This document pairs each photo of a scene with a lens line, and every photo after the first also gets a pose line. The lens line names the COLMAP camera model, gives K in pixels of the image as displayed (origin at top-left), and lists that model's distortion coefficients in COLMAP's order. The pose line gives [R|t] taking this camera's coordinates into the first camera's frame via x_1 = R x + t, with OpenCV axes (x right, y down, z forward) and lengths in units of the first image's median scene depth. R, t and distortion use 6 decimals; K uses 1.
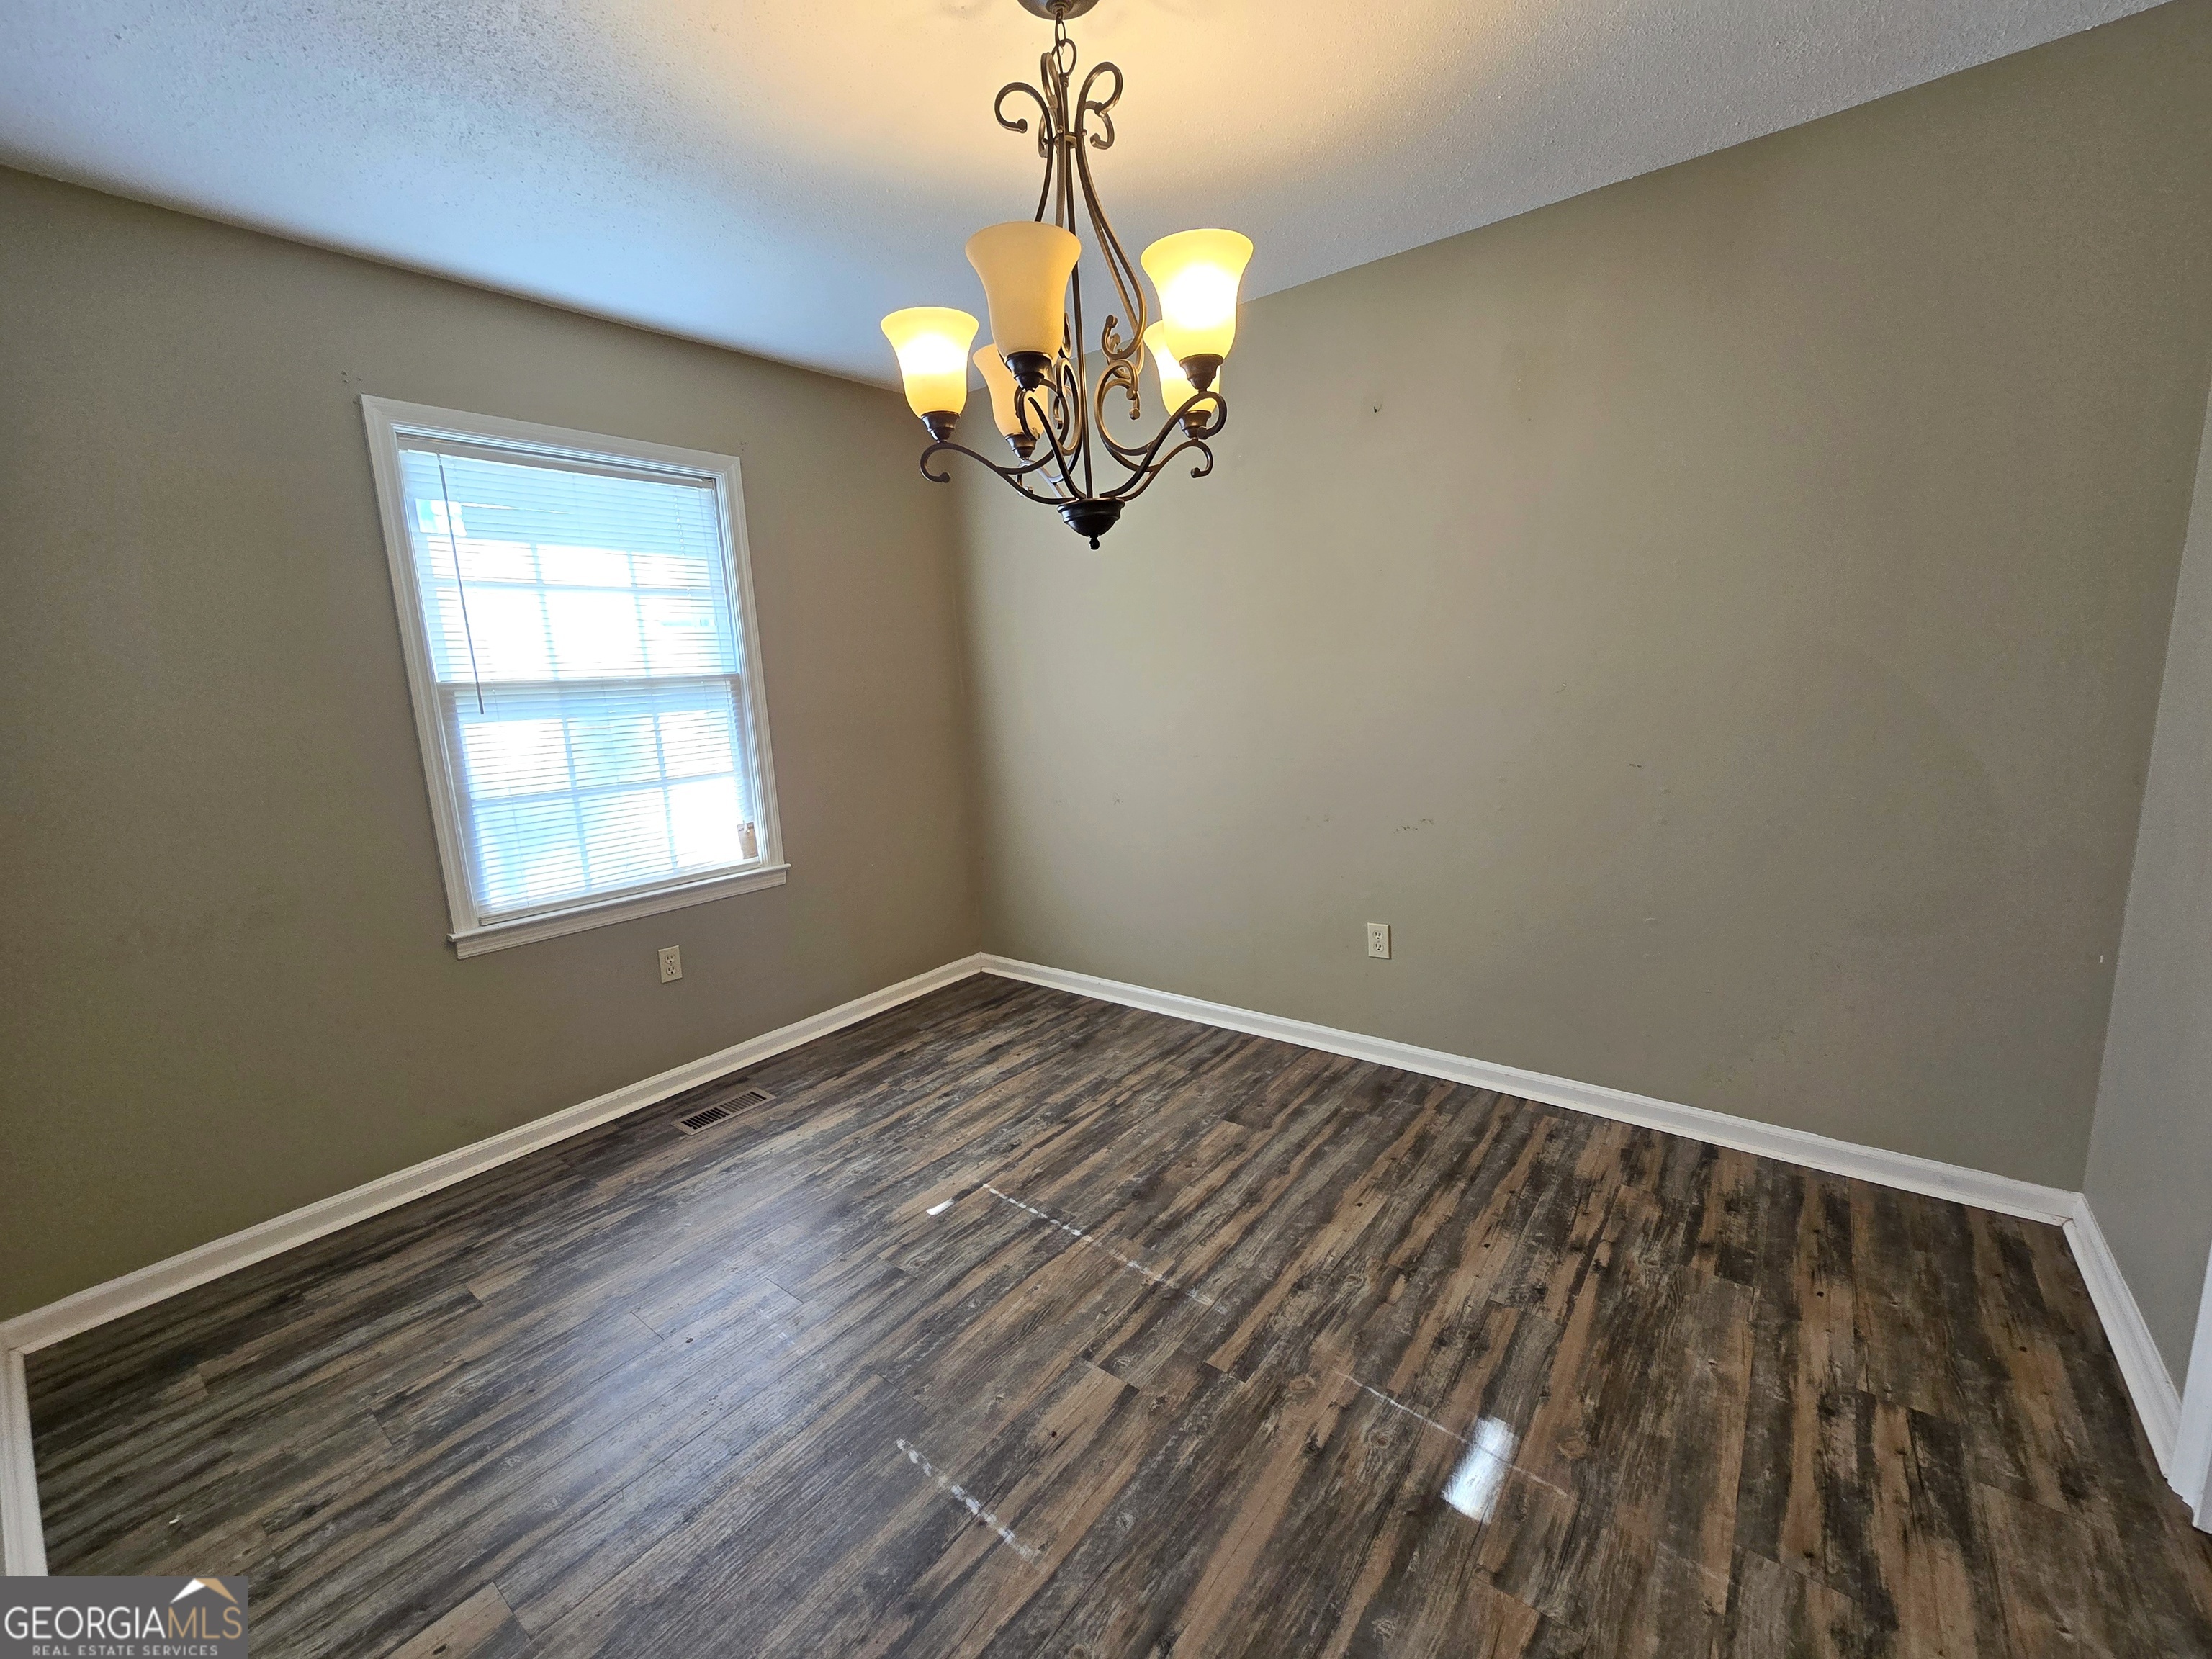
lens RADIAL K [[903.5, 0, 1106.0], [0, 903.5, 829.5], [0, 0, 1]] dist [-0.003002, -0.000251]
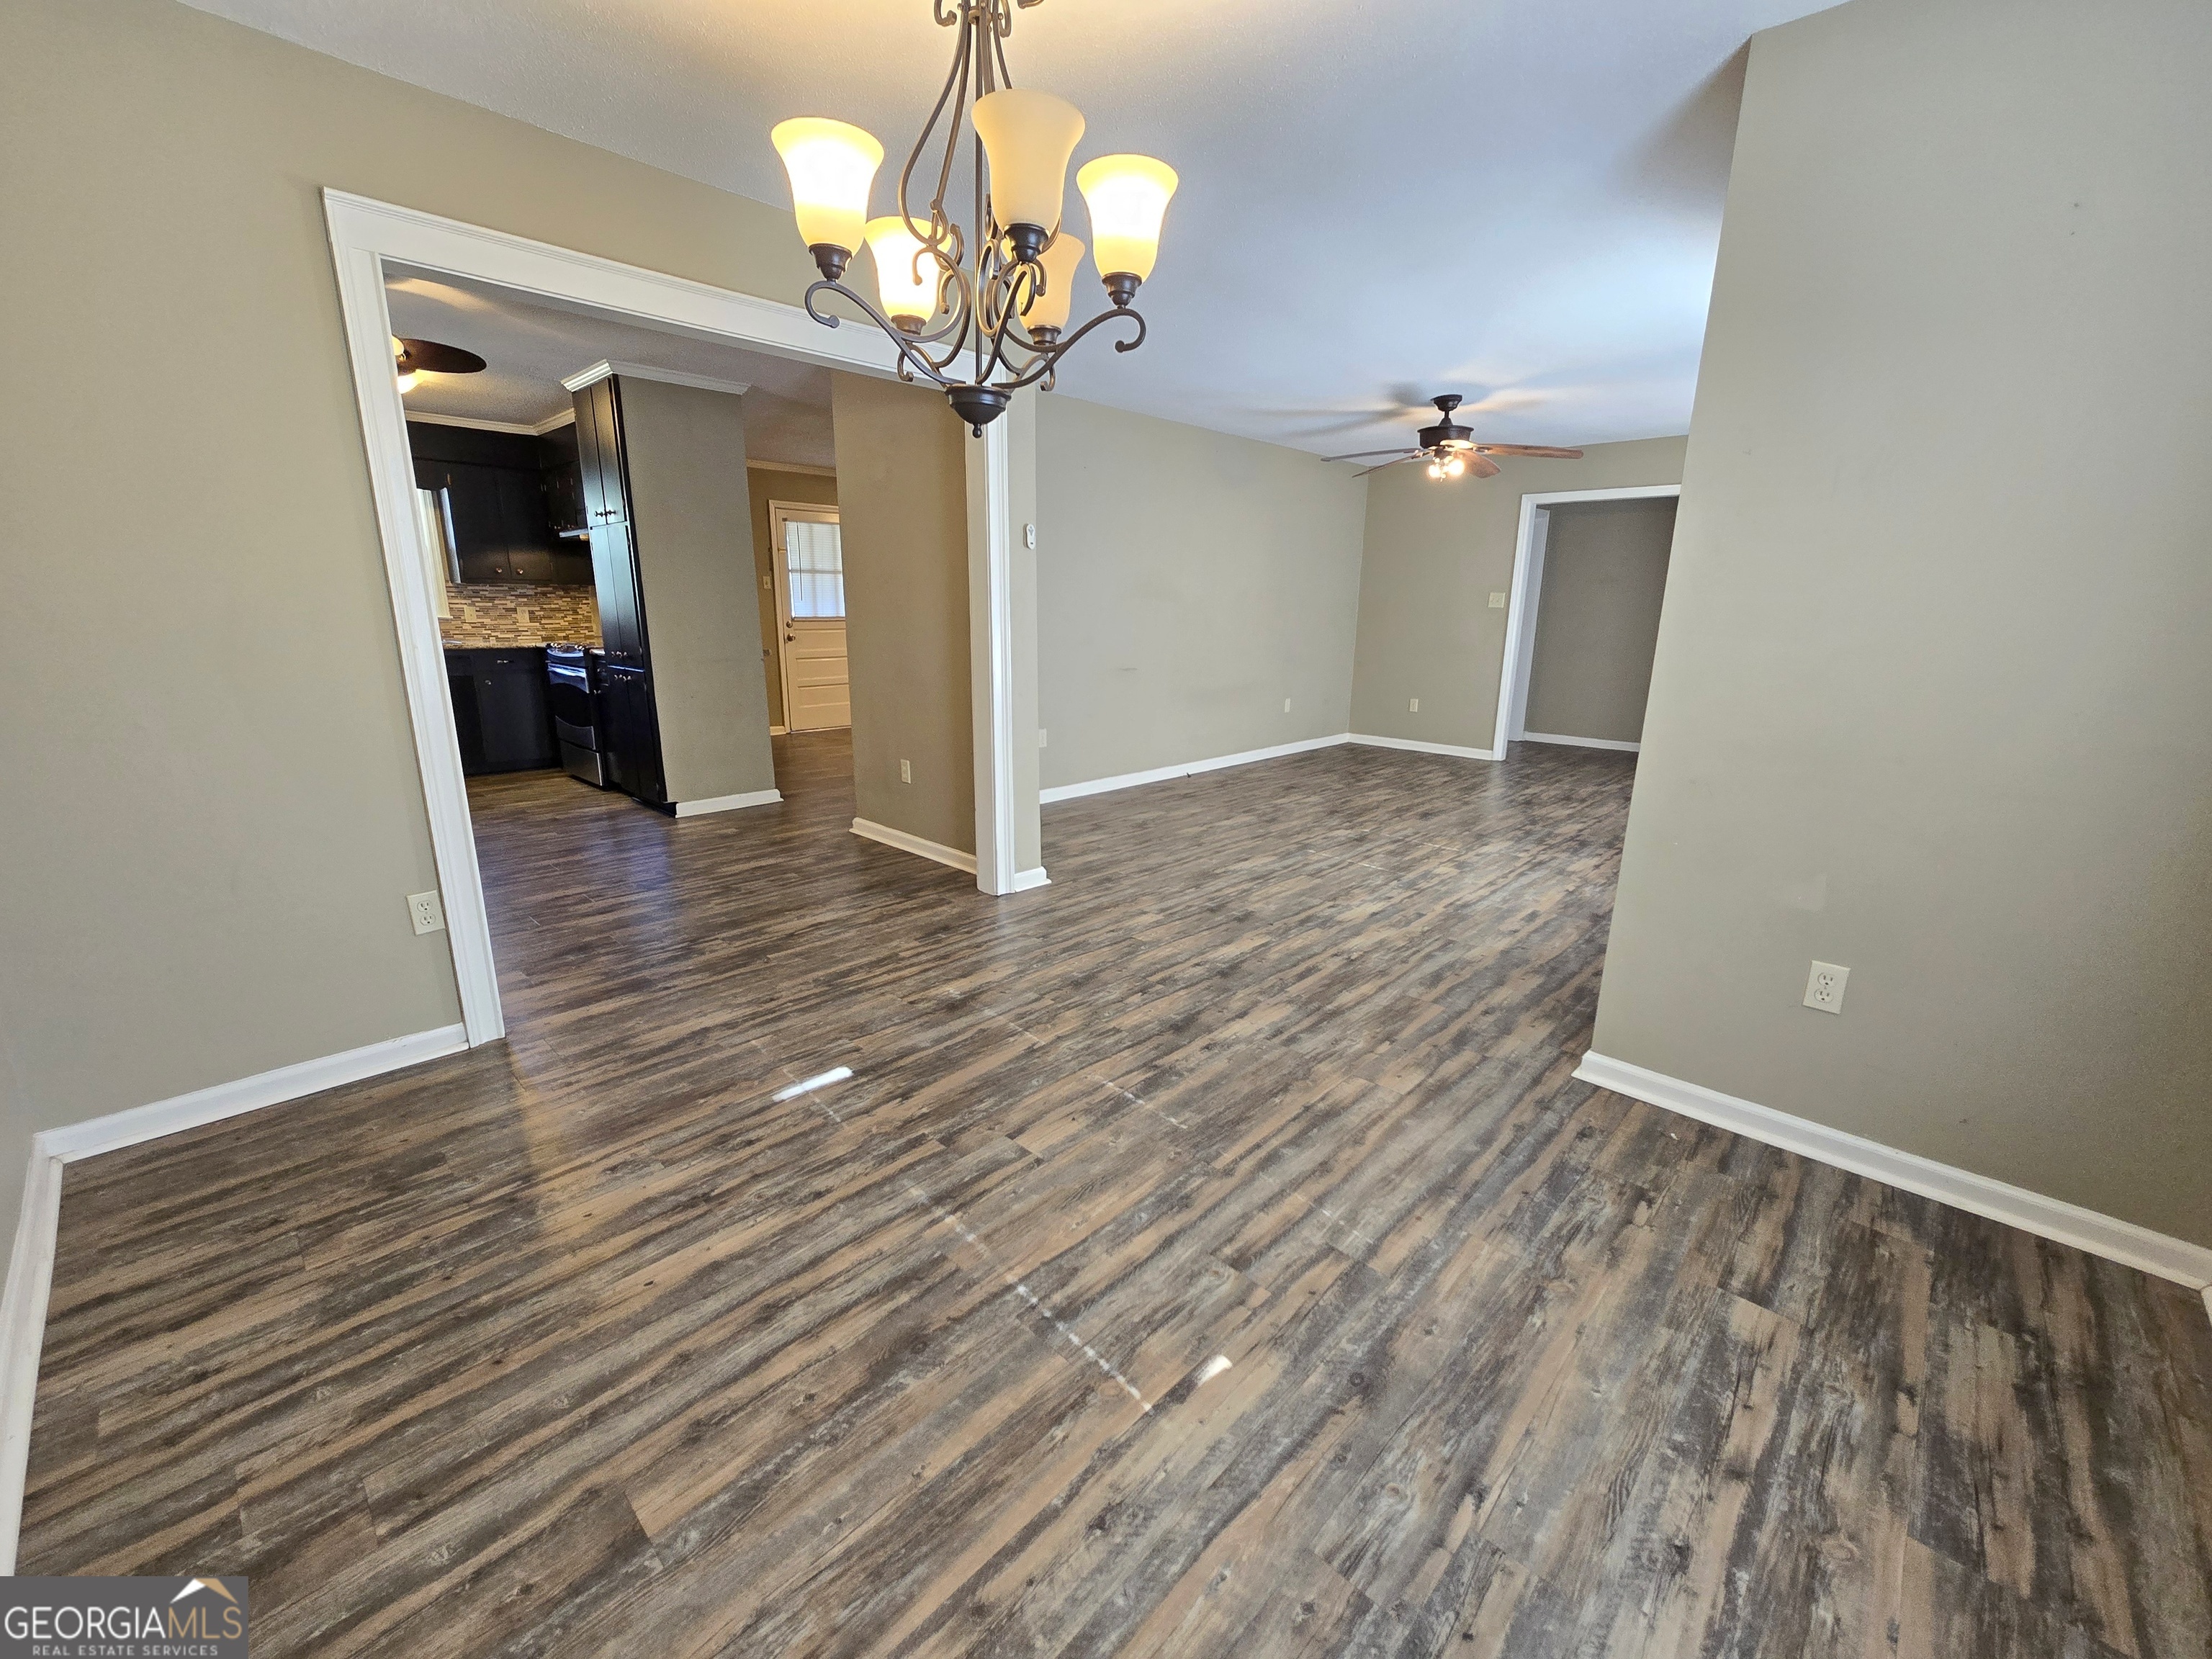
lens RADIAL K [[903.5, 0, 1106.0], [0, 903.5, 829.5], [0, 0, 1]] dist [-0.003002, -0.000251]
pose [[-0.994515, 0.009549, 0.104159, -0.193398], [0.051188, 0.912855, 0.405061, -0.232854], [-0.091215, 0.408171, -0.908337, 1.559462]]
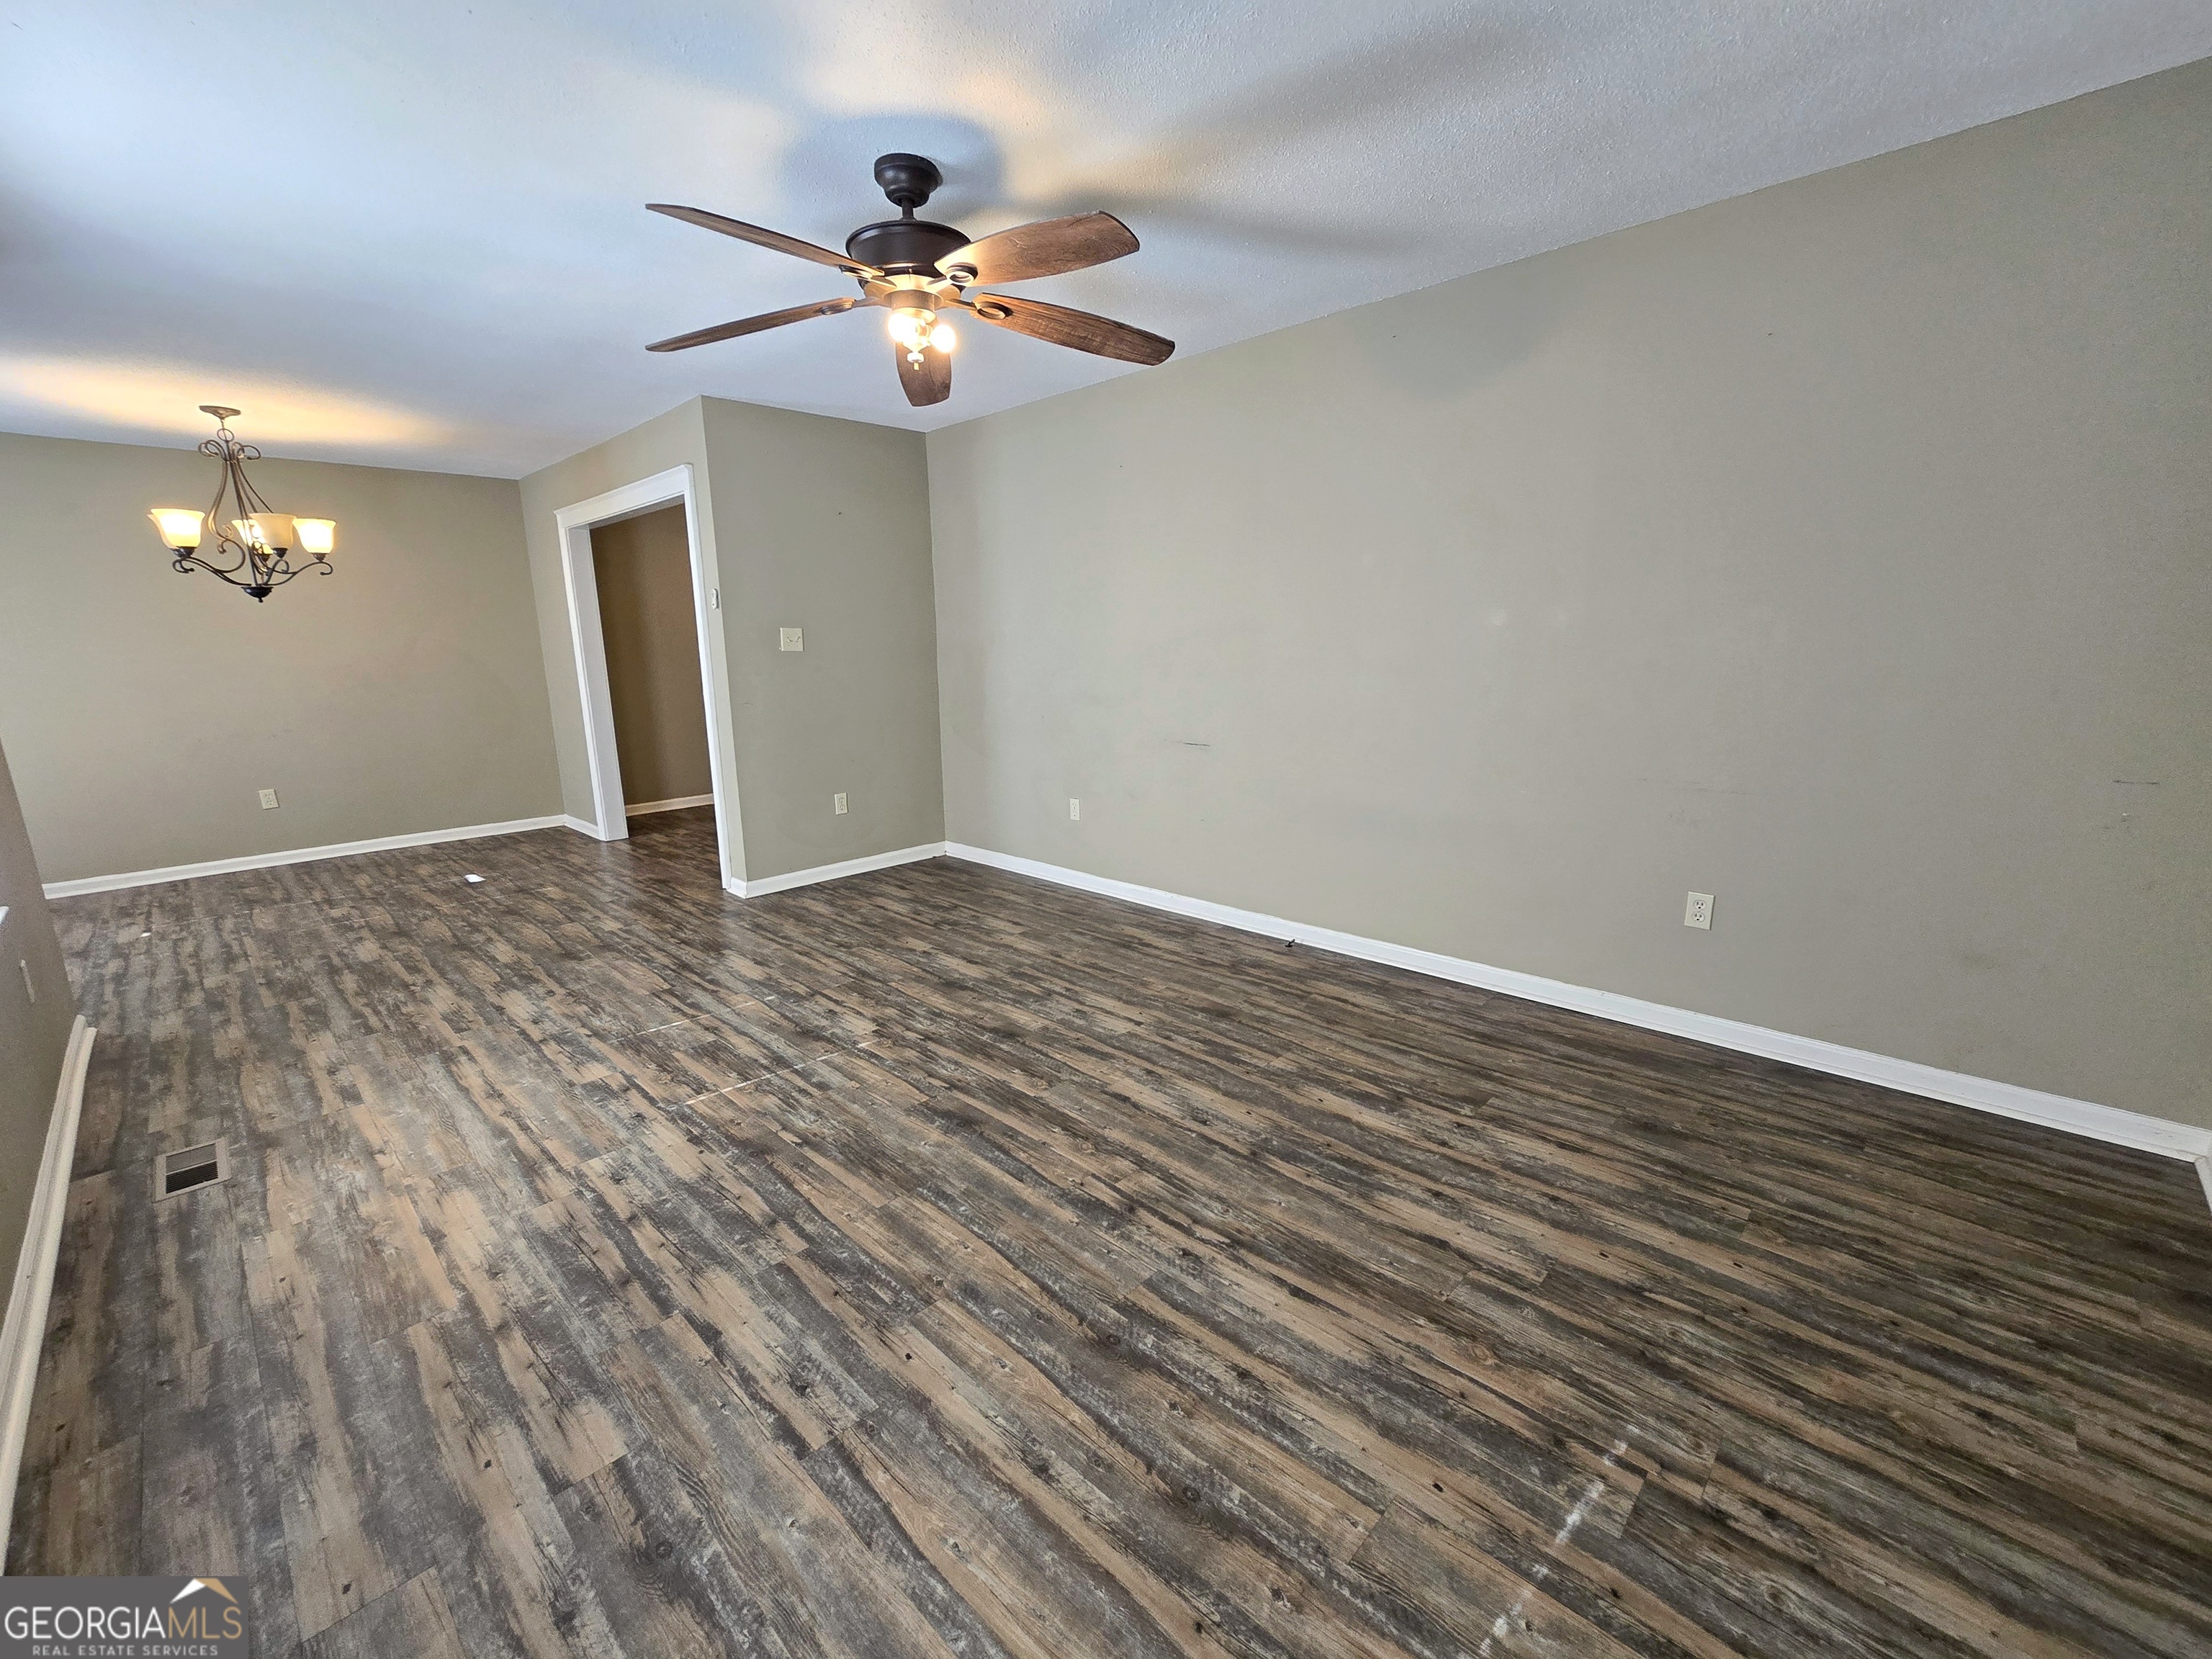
lens RADIAL K [[903.5, 0, 1106.0], [0, 903.5, 829.5], [0, 0, 1]] dist [-0.003002, -0.000251]
pose [[0.104126, -0.165392, 0.980716, -1.912012], [0.191107, 0.971028, 0.143468, 0.342748], [-0.976031, 0.172483, 0.132717, -1.331666]]
